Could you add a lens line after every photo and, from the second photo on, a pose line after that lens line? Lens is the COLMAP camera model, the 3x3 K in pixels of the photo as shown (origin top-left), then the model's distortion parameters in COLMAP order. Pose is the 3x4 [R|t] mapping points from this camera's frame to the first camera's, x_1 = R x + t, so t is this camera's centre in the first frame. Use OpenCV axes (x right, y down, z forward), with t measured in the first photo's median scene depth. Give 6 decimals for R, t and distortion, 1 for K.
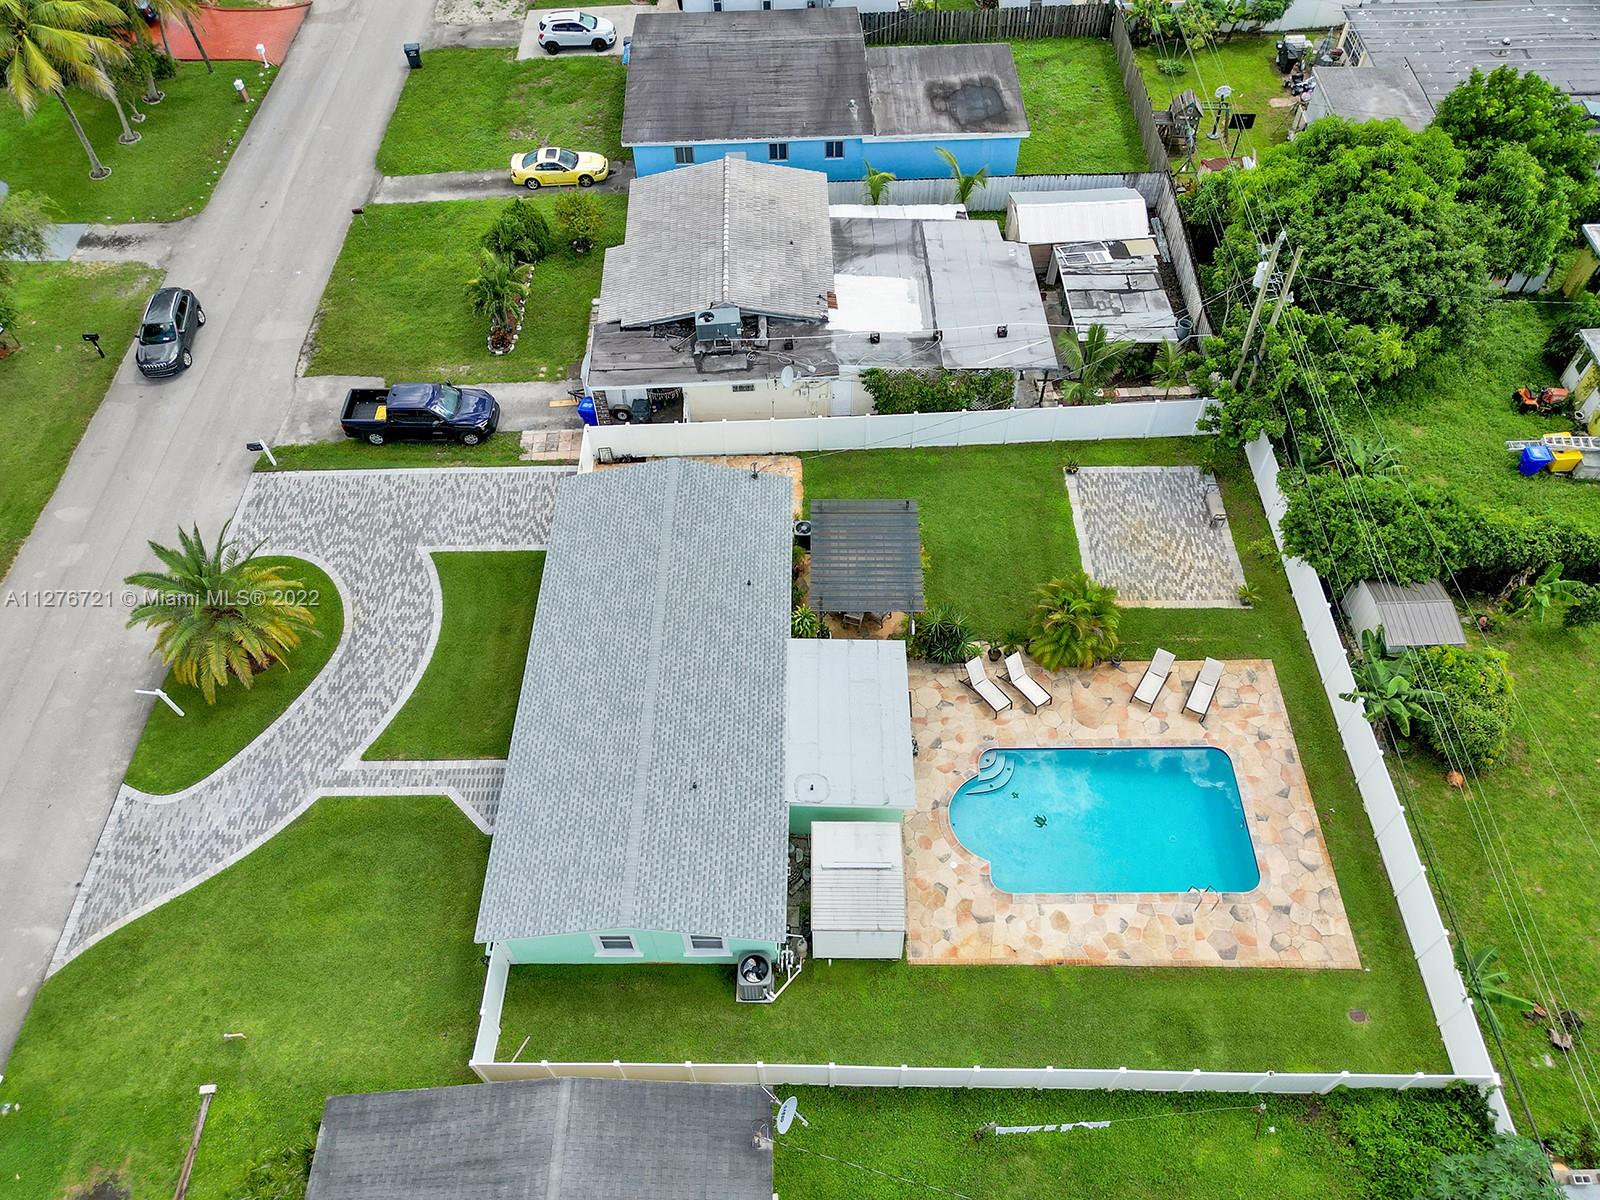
lens RADIAL K [[1148.8, 0, 804.0], [0, 1148.8, 594.1], [0, 0, 1]] dist [0.049053, -0.039145]
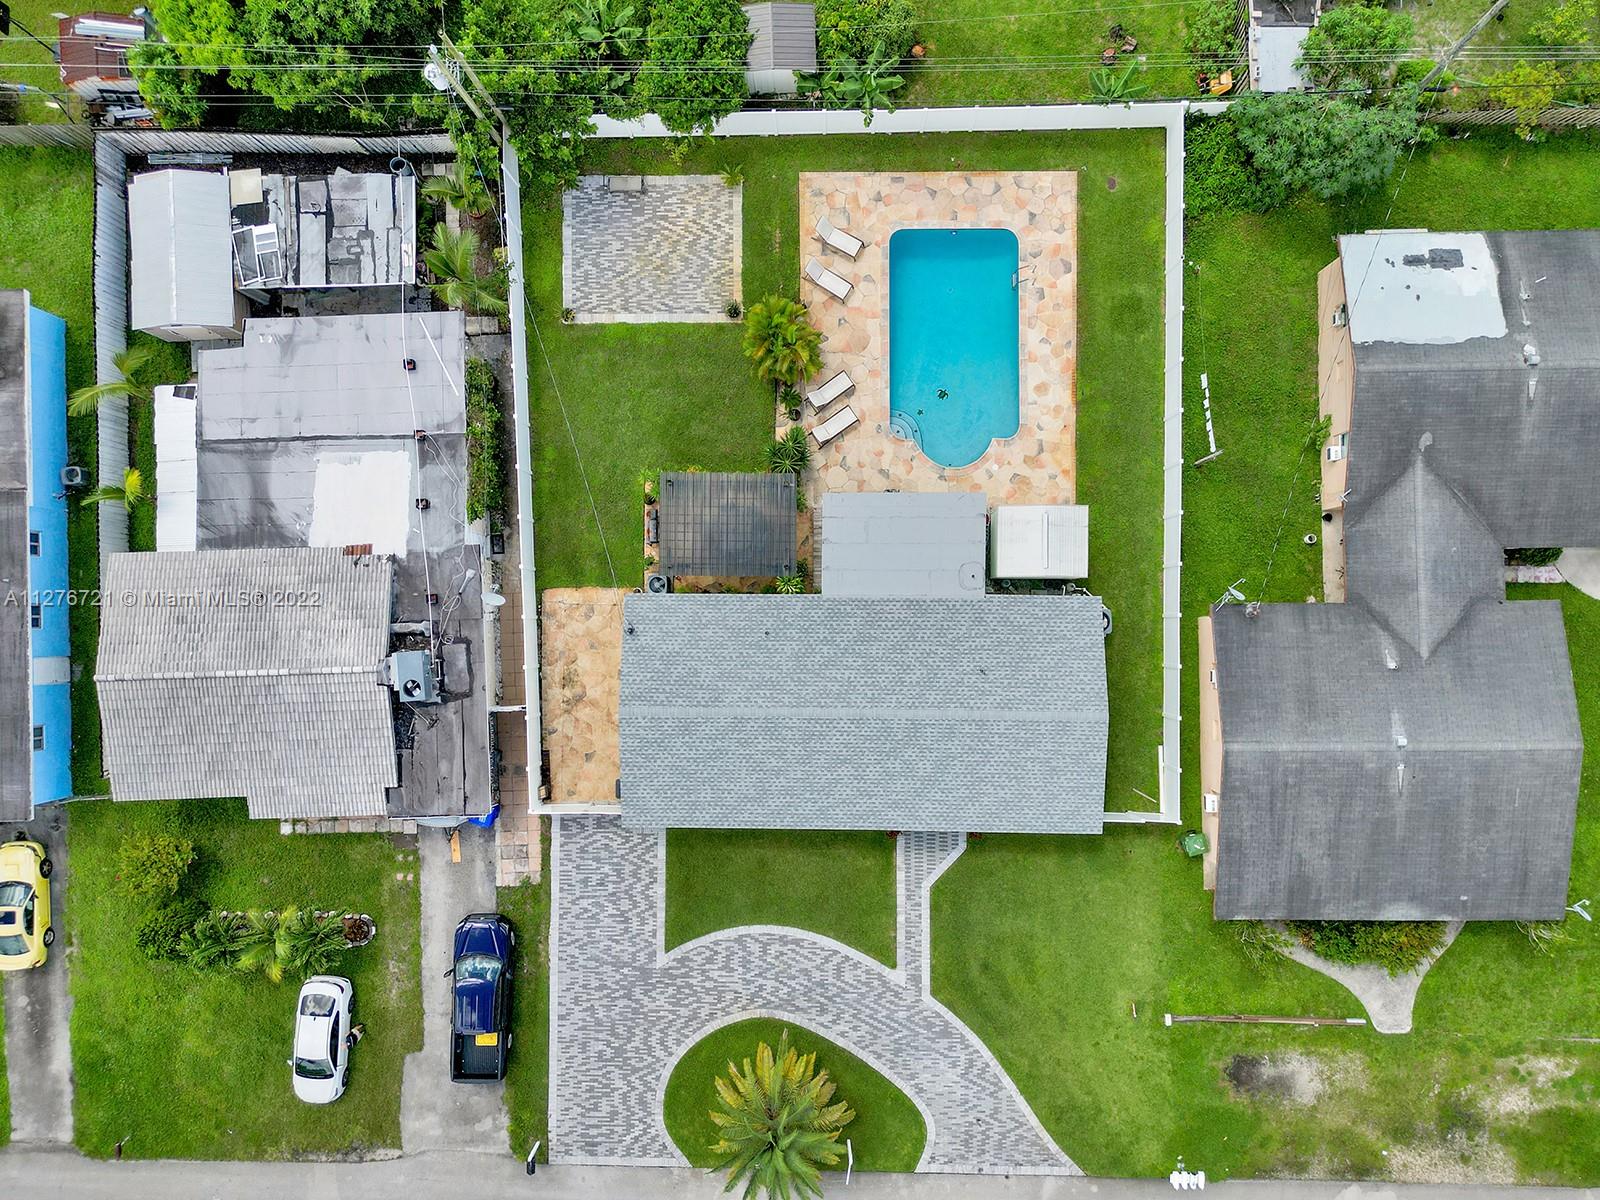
lens RADIAL K [[1148.8, 0, 793.5], [0, 1148.8, 595.1], [0, 0, 1]] dist [0.049053, -0.039145]
pose [[0.001699, -0.998962, 0.045528, -0.054526], [0.810738, 0.028028, 0.584738, -0.548053], [-0.585407, 0.035918, 0.809944, 0.097127]]
